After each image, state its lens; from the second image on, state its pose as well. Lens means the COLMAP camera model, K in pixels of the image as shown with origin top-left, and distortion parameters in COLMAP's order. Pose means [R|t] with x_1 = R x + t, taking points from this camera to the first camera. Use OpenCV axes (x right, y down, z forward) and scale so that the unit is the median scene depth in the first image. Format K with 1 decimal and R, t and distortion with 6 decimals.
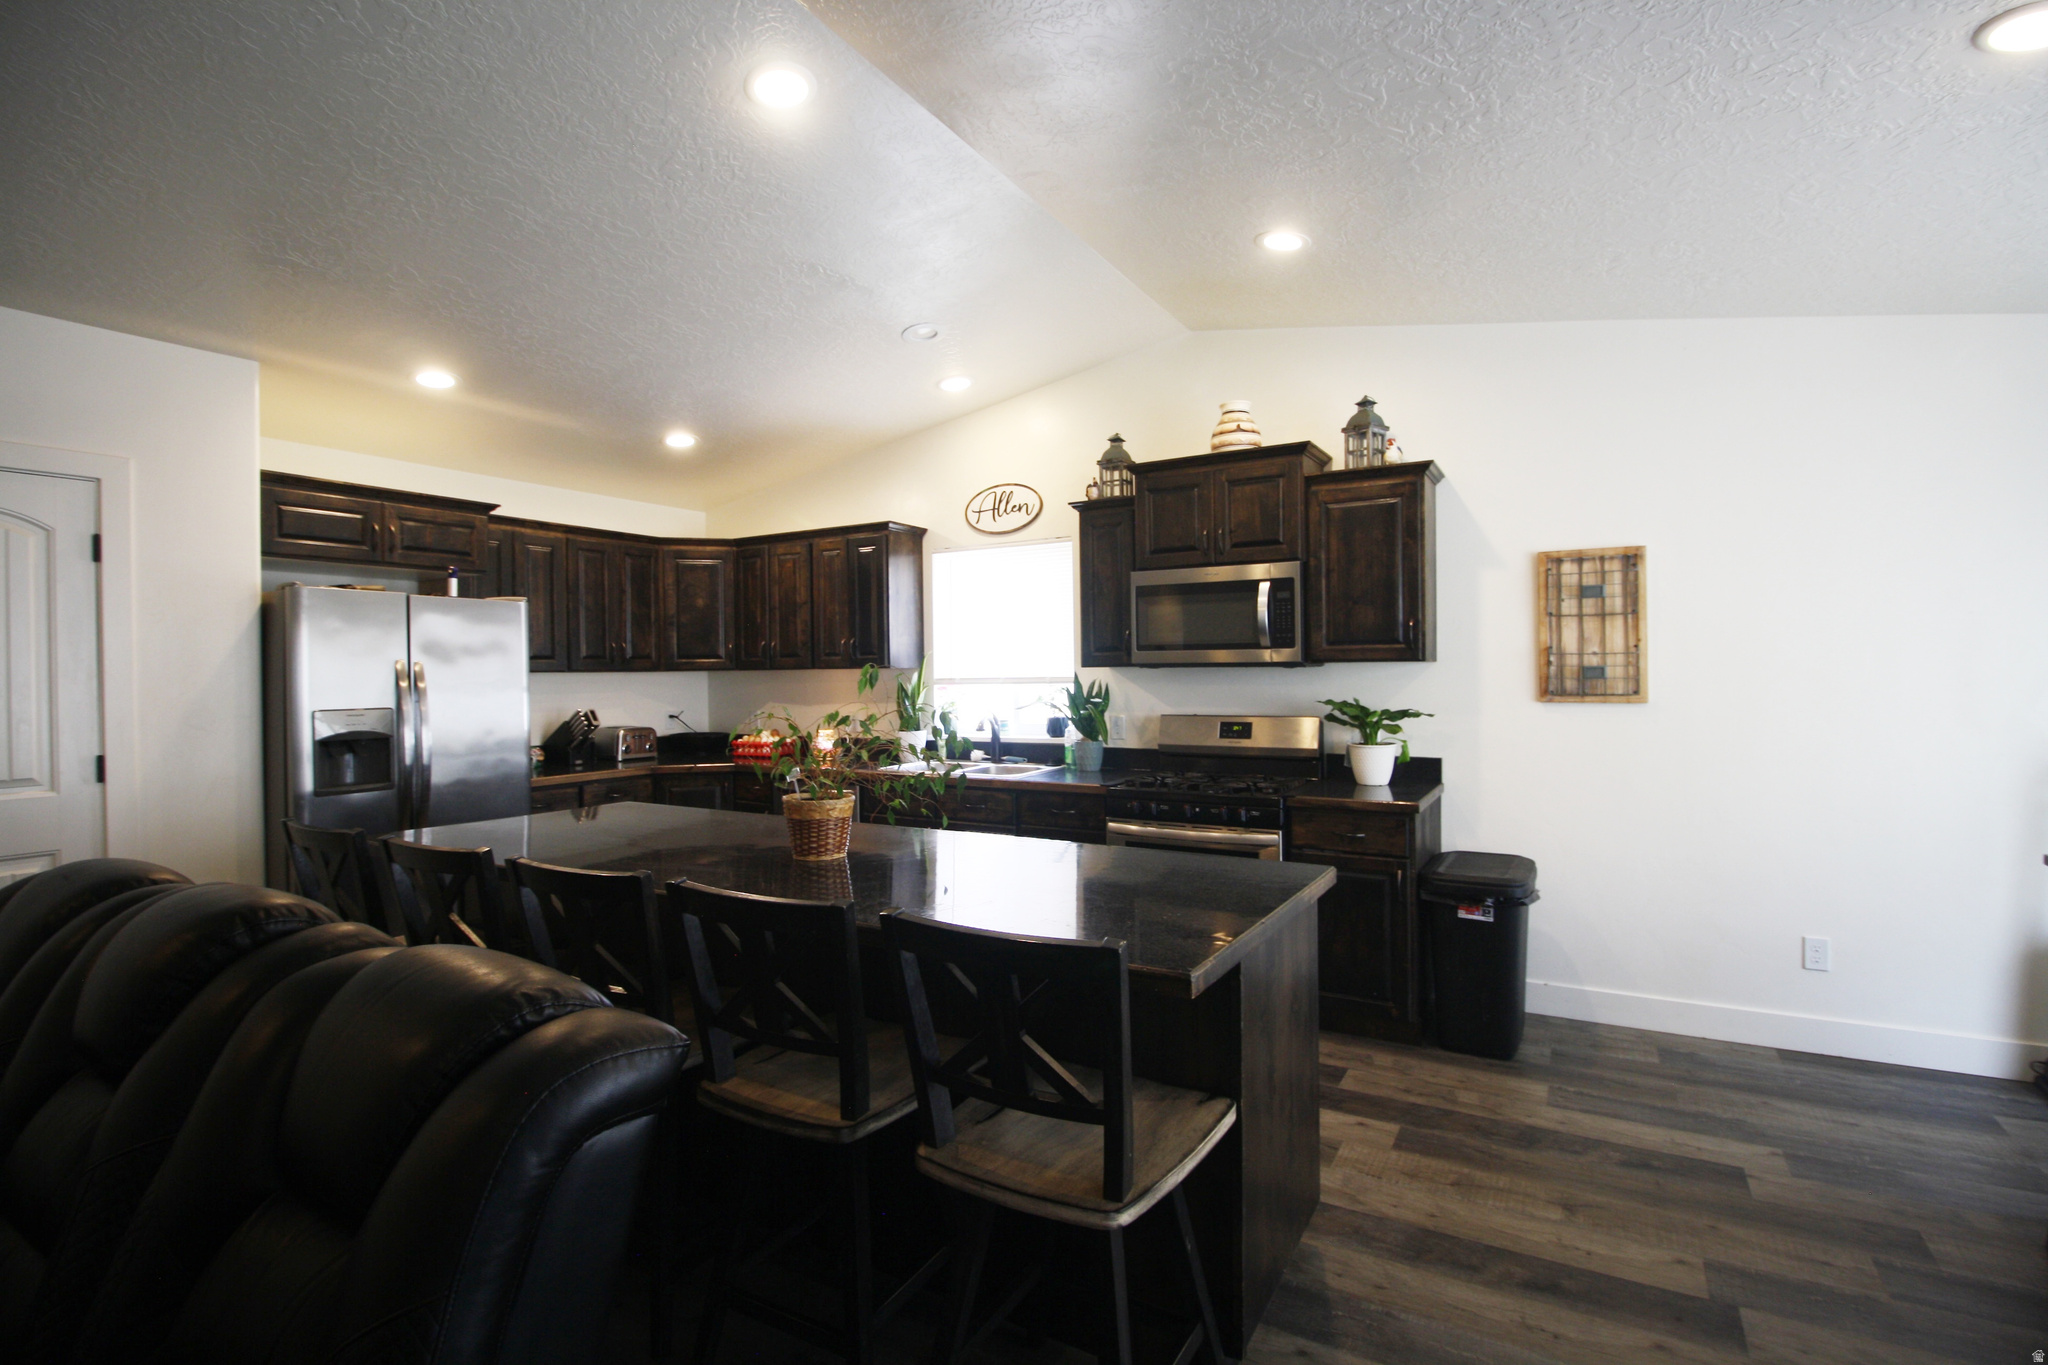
lens RADIAL K [[953.9, 0, 1029.1], [0, 953.9, 676.4], [0, 0, 1]] dist [0.000877, -0.011862]
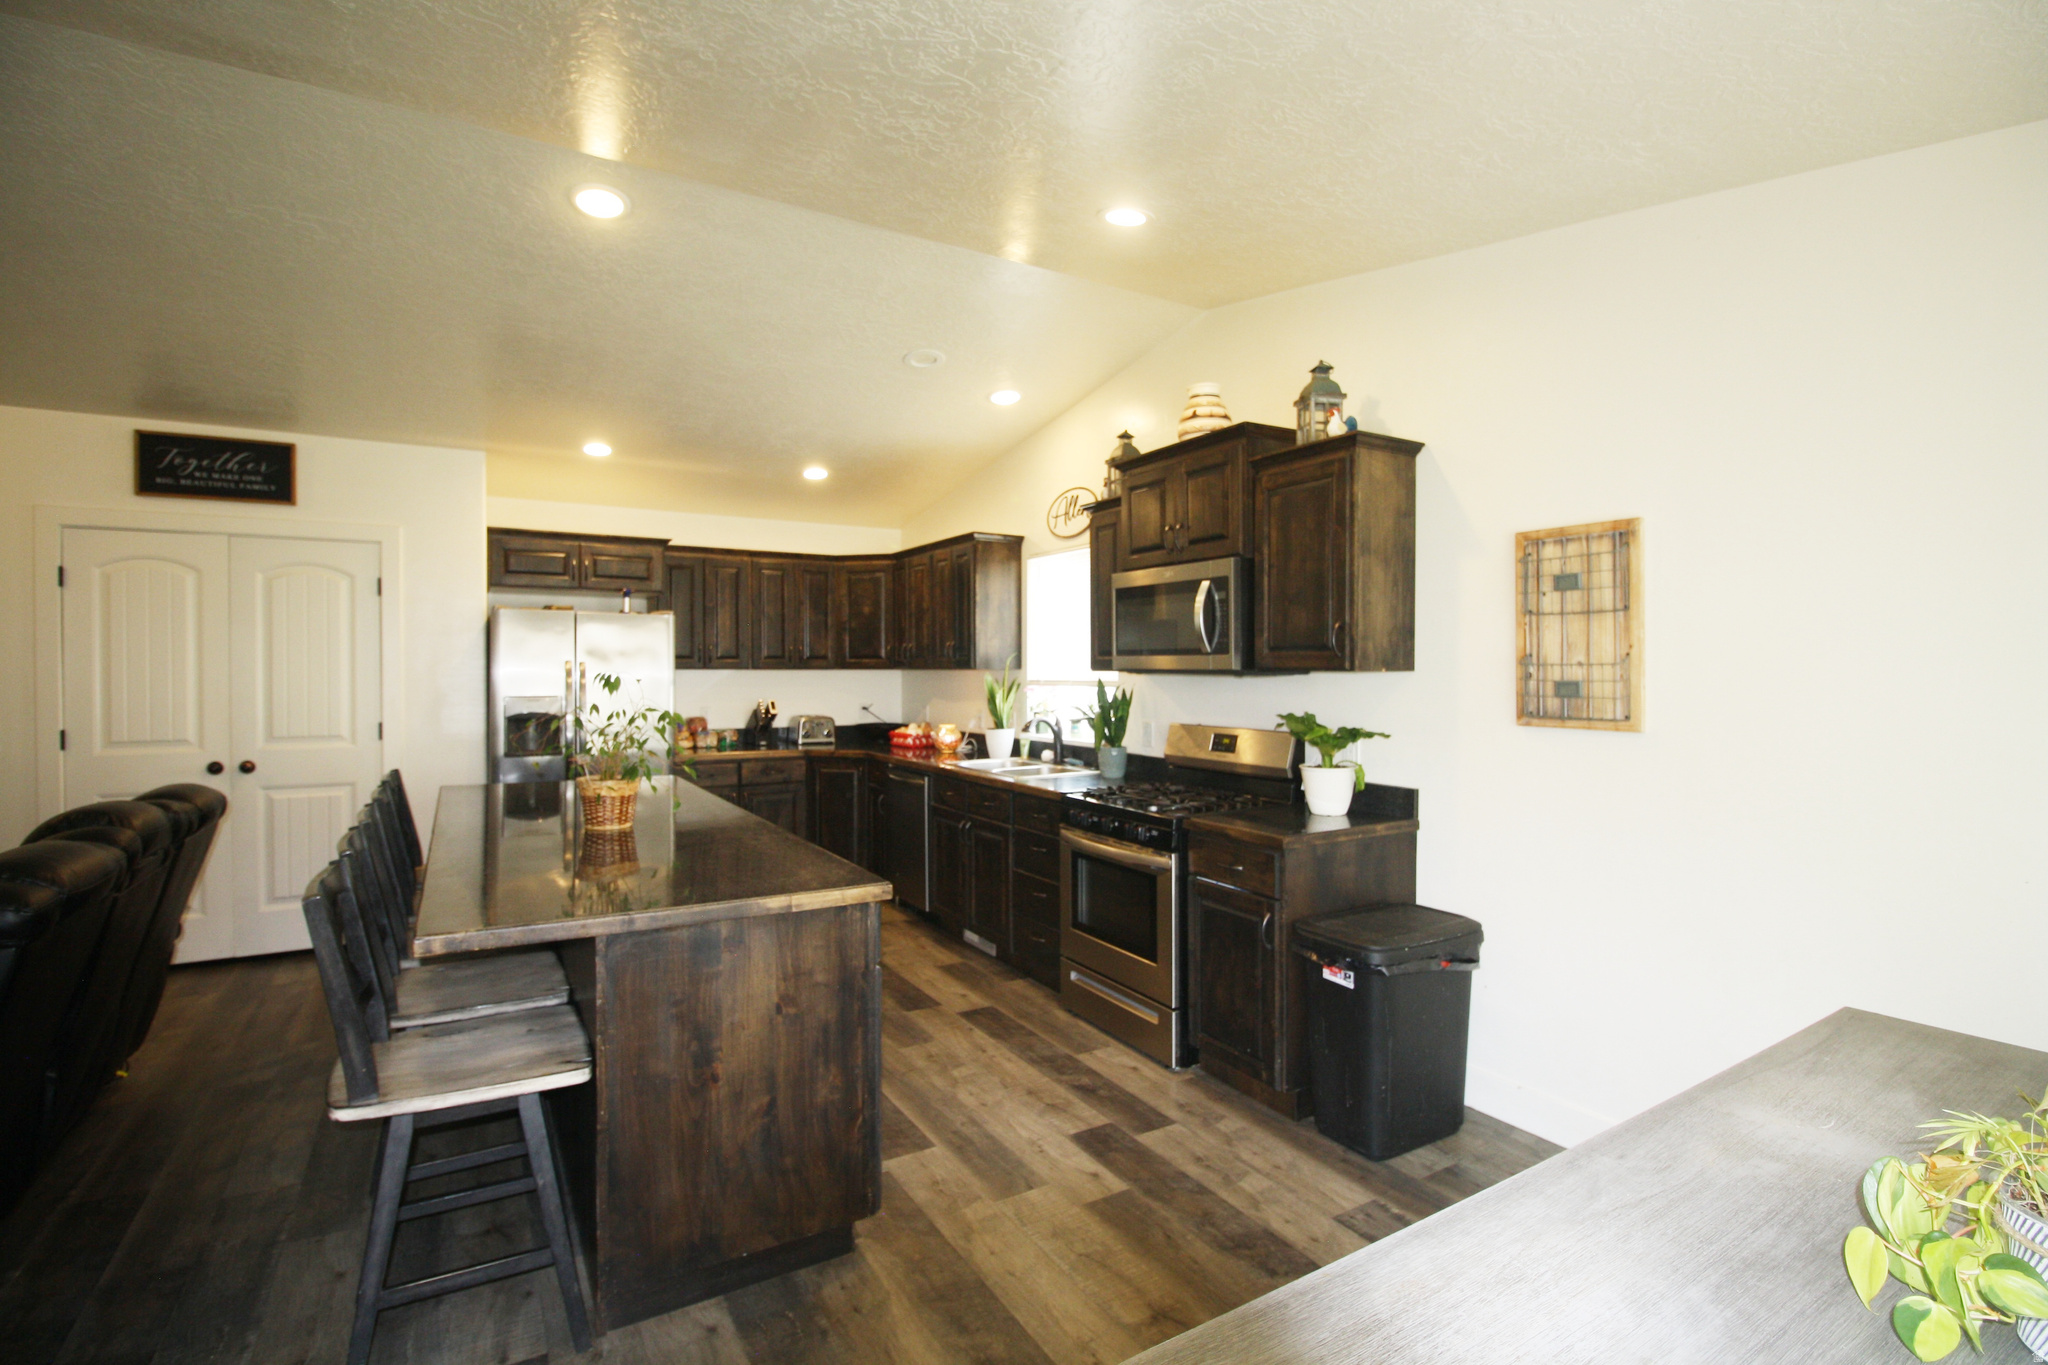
lens RADIAL K [[953.9, 0, 1025.2], [0, 953.9, 674.4], [0, 0, 1]] dist [0.000877, -0.011862]
pose [[0.876412, 0.014473, -0.481344, 0.523498], [-0.012988, 0.999895, 0.006415, -0.013466], [0.481386, 0.000629, 0.876508, 0.116018]]
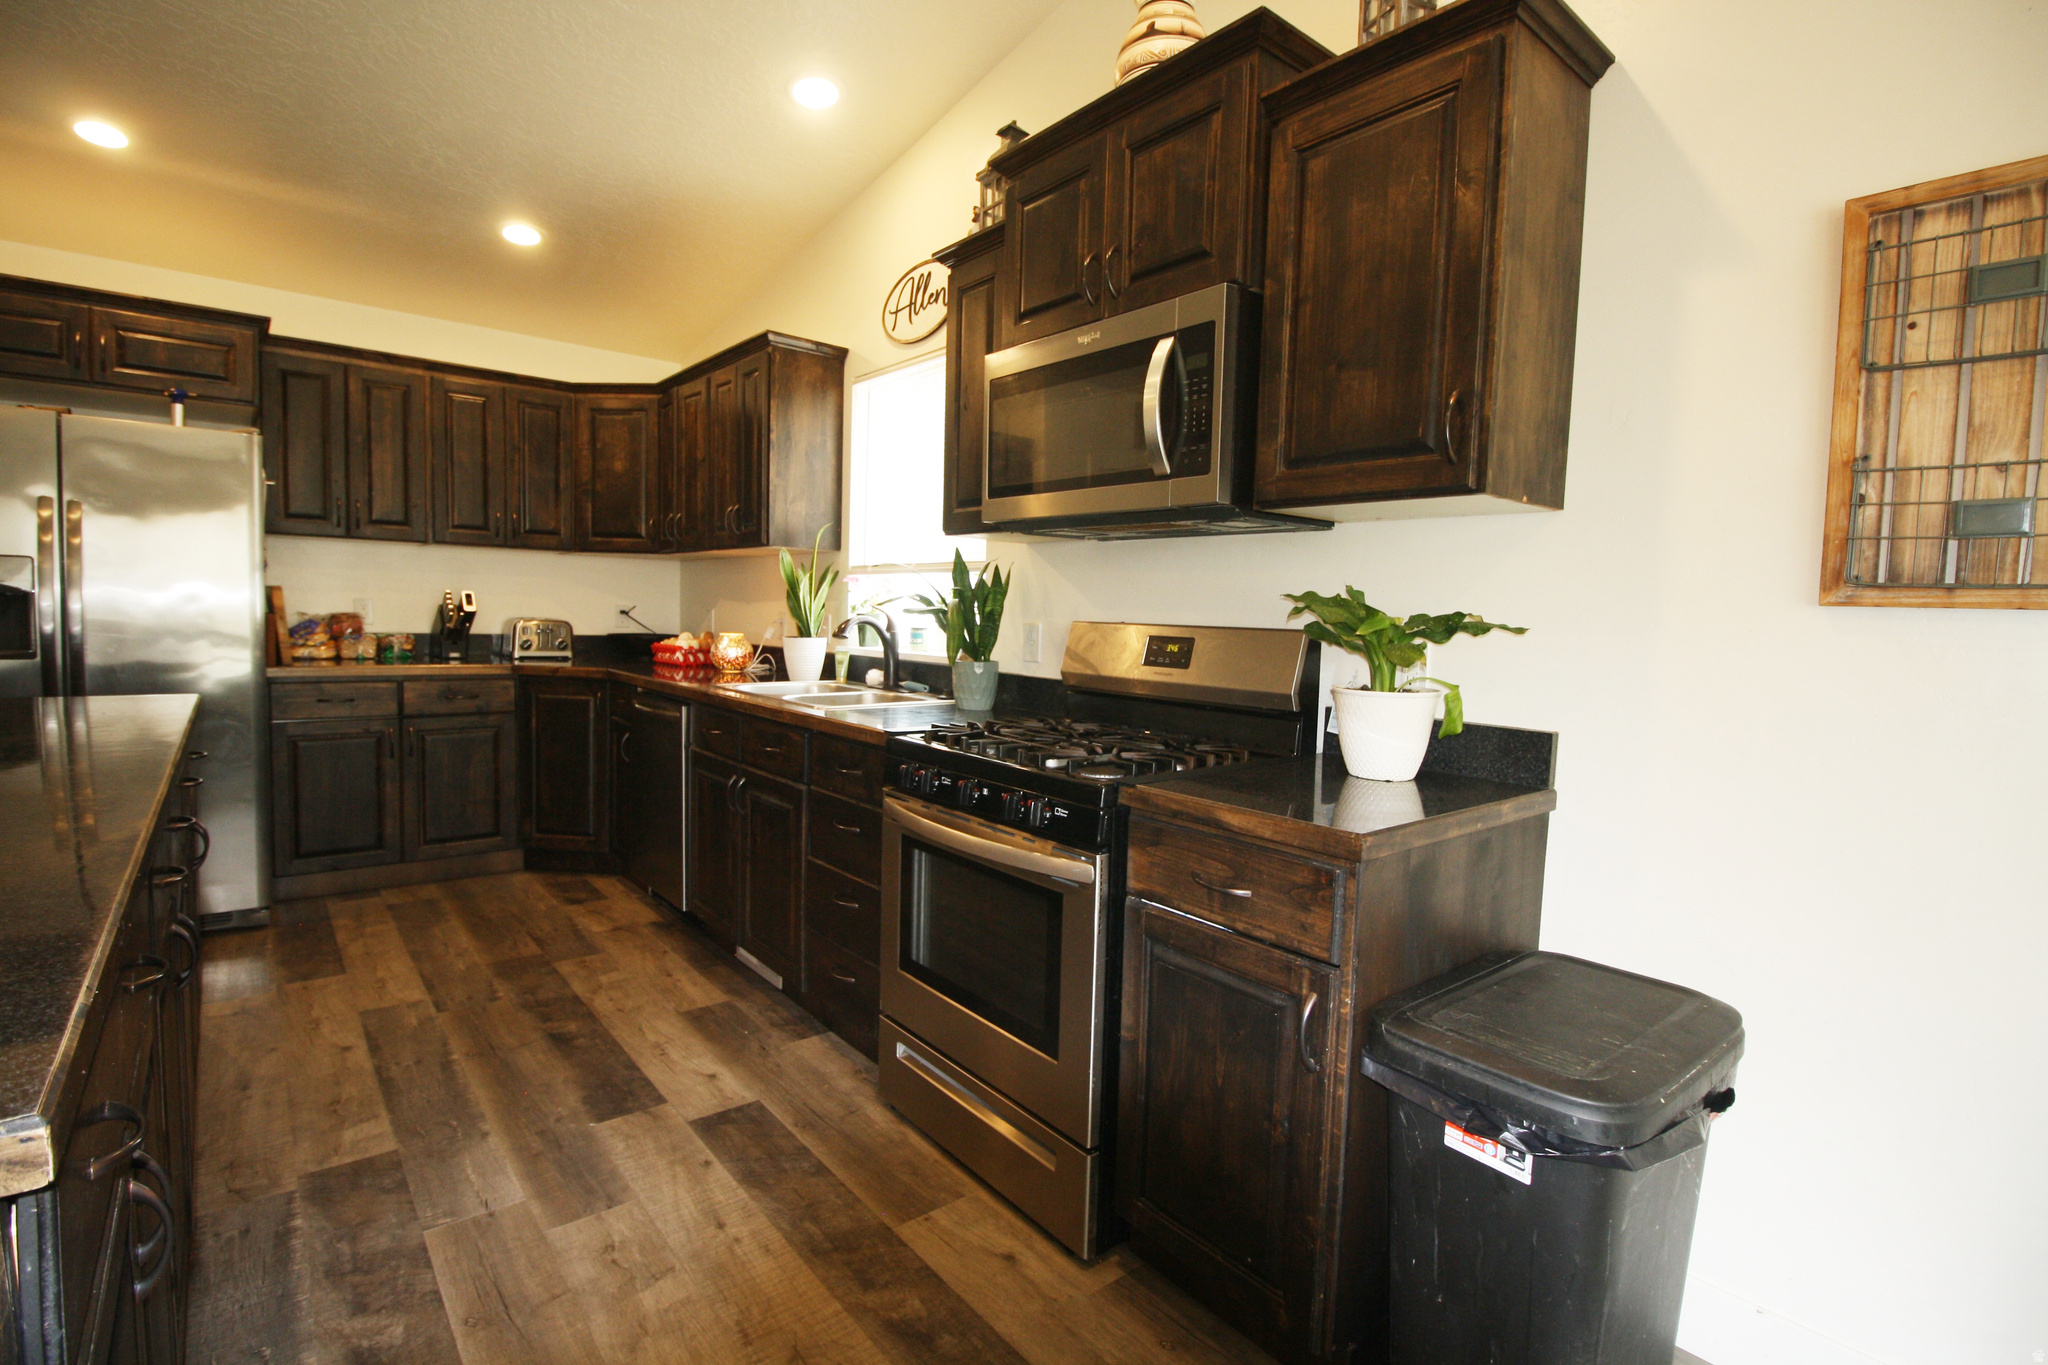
lens RADIAL K [[953.9, 0, 1023.9], [0, 953.9, 678.5], [0, 0, 1]] dist [0.000877, -0.011862]
pose [[0.939029, 0.064031, -0.337822, 0.345320], [-0.043888, 0.996791, 0.066939, 0.042130], [0.341024, -0.048032, 0.938827, 0.503445]]
